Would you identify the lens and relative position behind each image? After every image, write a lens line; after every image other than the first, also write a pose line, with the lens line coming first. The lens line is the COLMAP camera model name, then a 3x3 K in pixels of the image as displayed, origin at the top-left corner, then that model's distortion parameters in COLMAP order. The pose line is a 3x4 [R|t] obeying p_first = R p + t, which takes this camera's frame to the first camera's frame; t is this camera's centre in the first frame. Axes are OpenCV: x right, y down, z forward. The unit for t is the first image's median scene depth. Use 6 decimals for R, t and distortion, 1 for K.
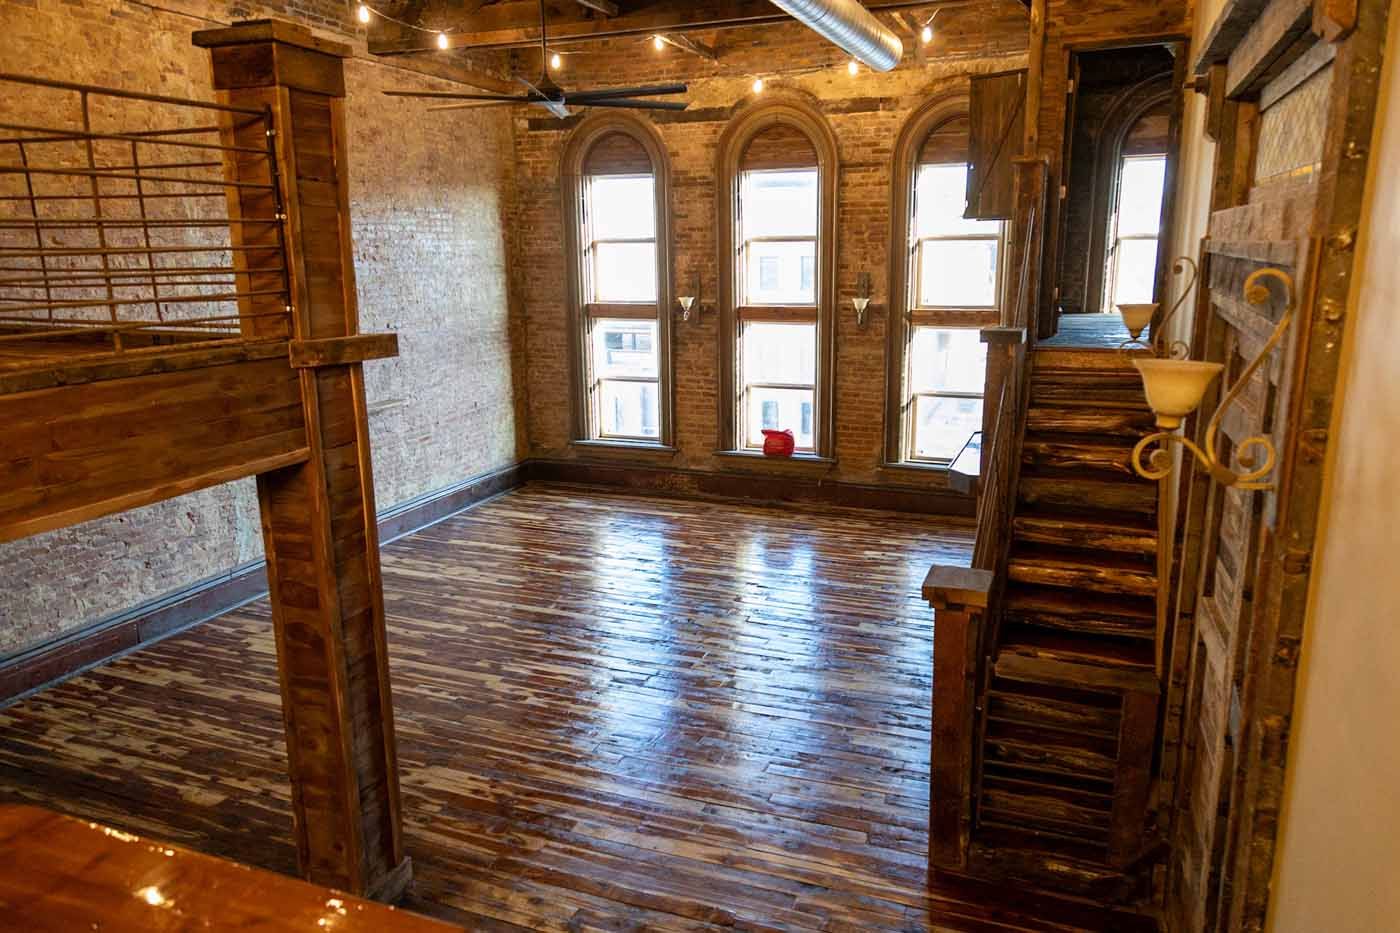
lens RADIAL K [[994.4, 0, 699.7], [0, 994.4, 458.8], [0, 0, 1]] dist [0.039320, 0.000060]
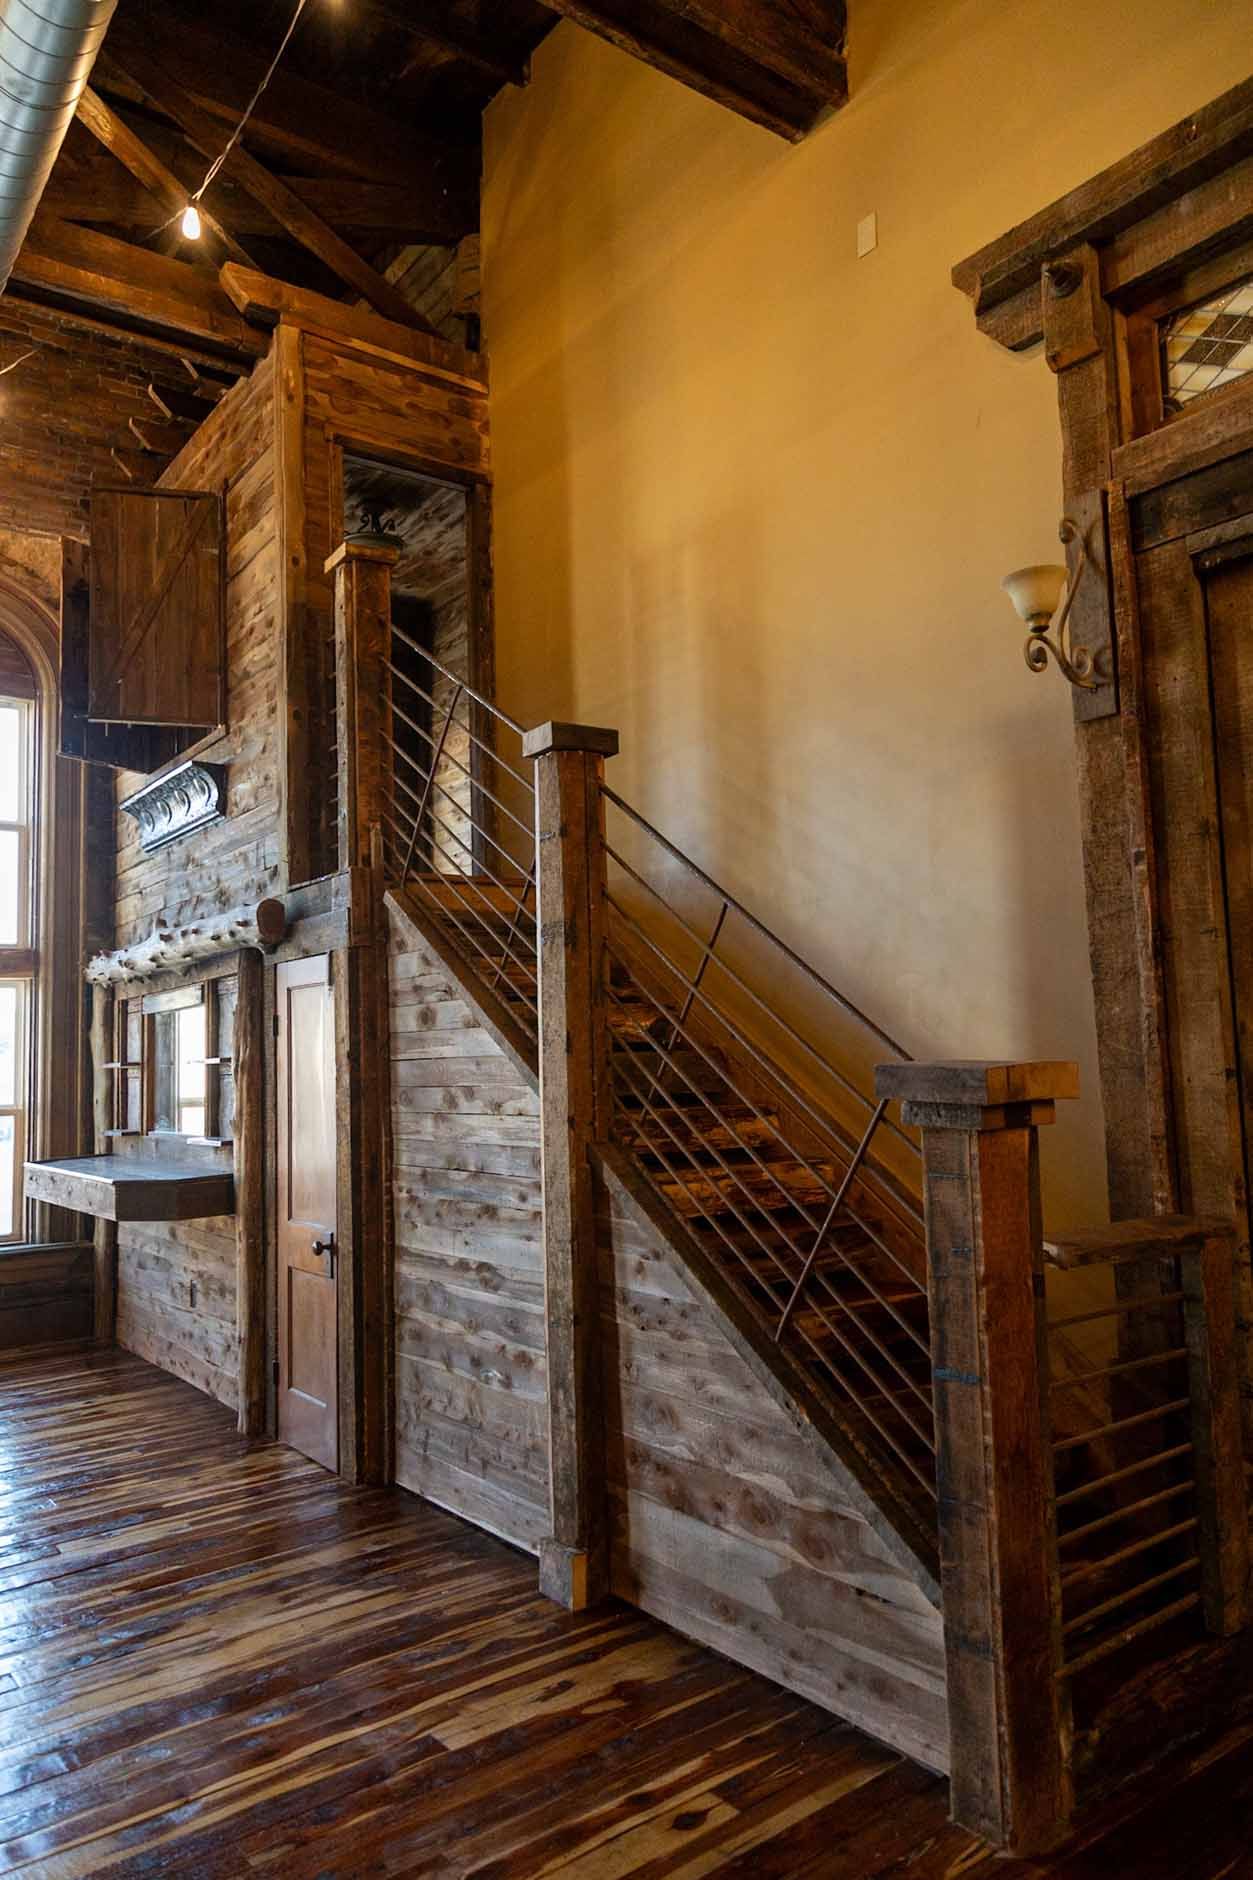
lens RADIAL K [[1263.8, 0, 625.4], [0, 1263.8, 941.6], [0, 0, 1]] dist [0.027555, -0.016105]
pose [[0.515991, 0.081841, 0.852675, -0.138145], [0.207160, 0.953954, -0.216923, 0.072112], [-0.831166, 0.288571, 0.475278, 0.387926]]
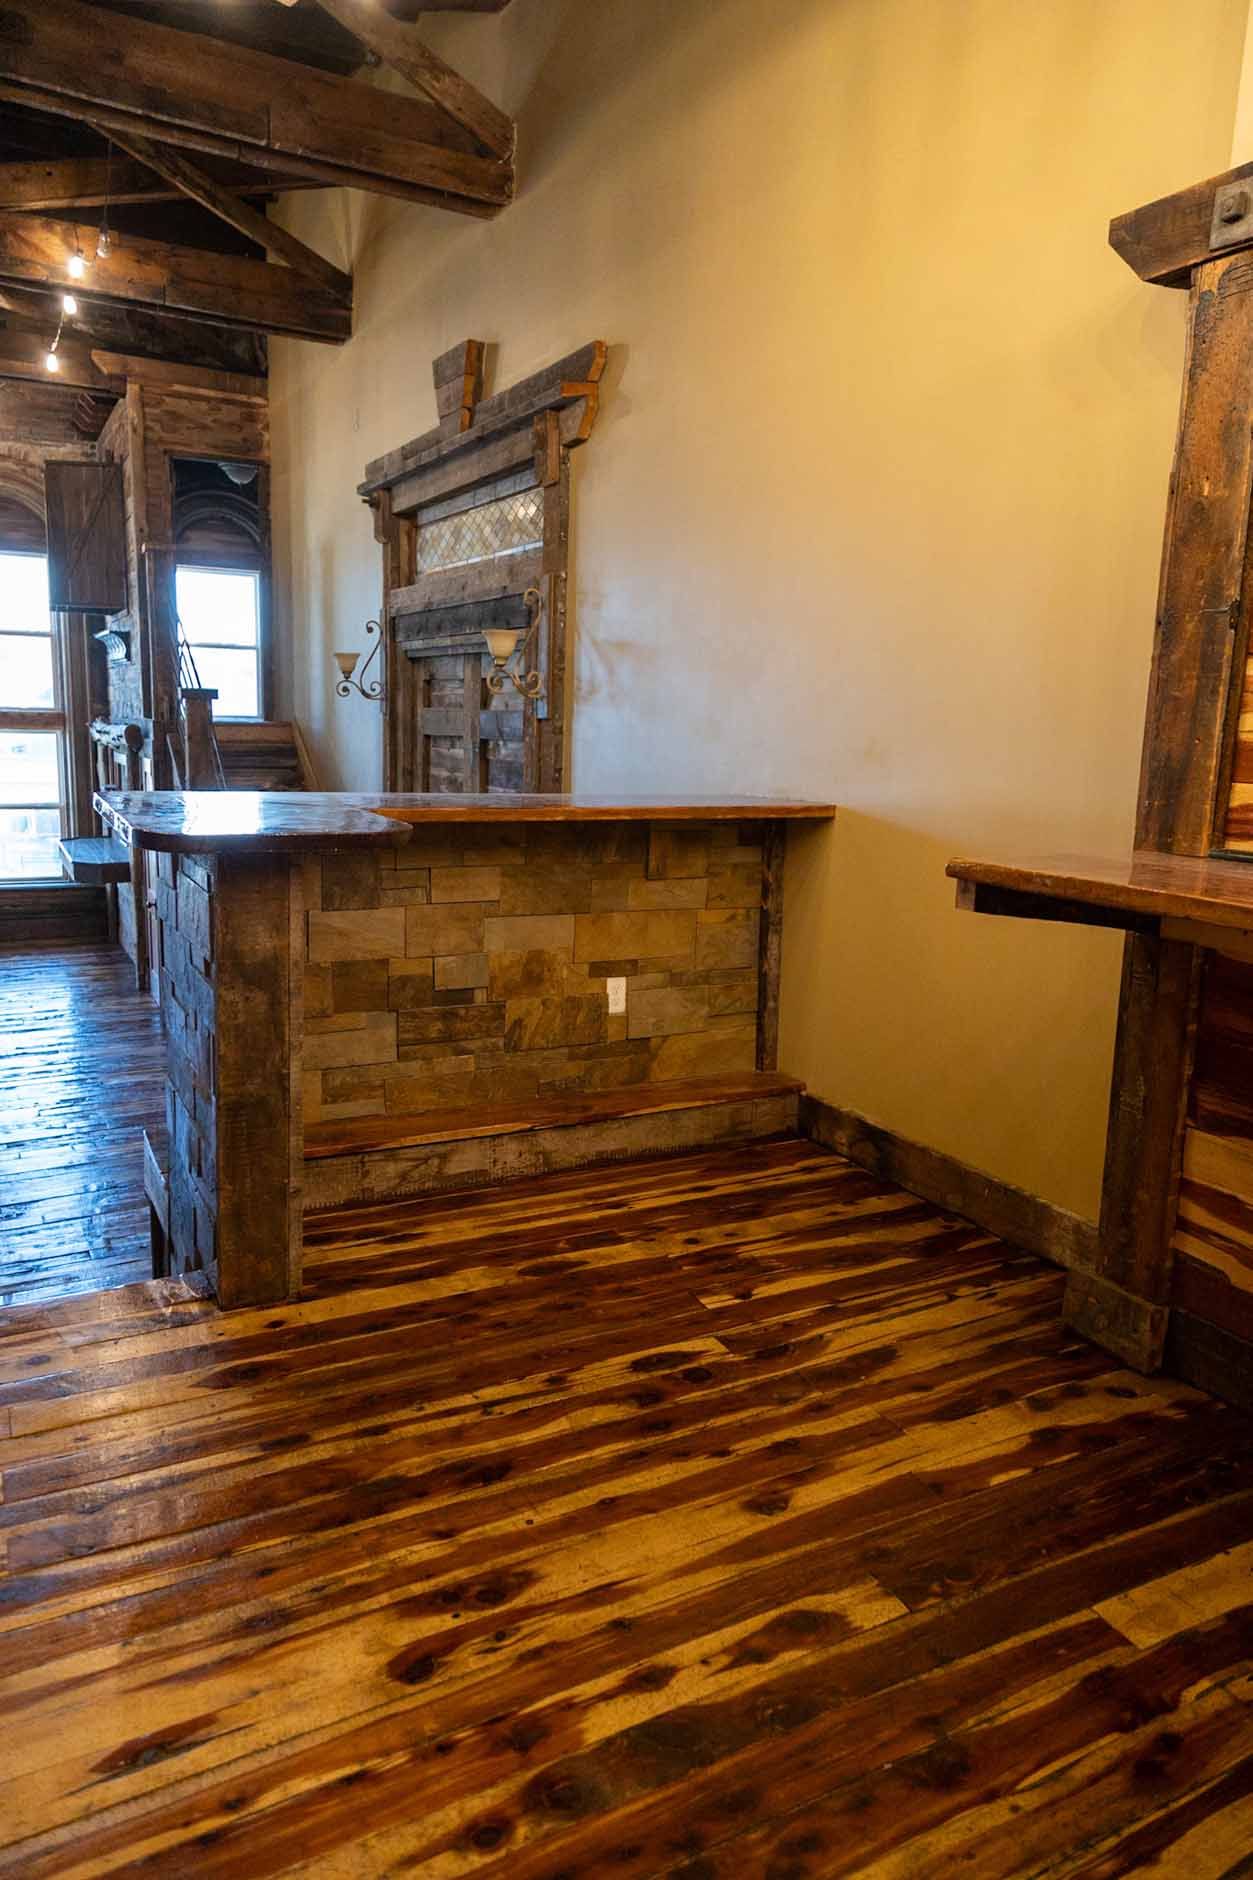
lens RADIAL K [[1263.8, 0, 634.9], [0, 1263.8, 933.1], [0, 0, 1]] dist [0.027555, -0.016105]
pose [[0.642714, -0.096960, 0.759945, -0.286802], [0.126253, 0.991801, 0.019765, 0.104016], [-0.755631, 0.083243, 0.649686, -0.170889]]
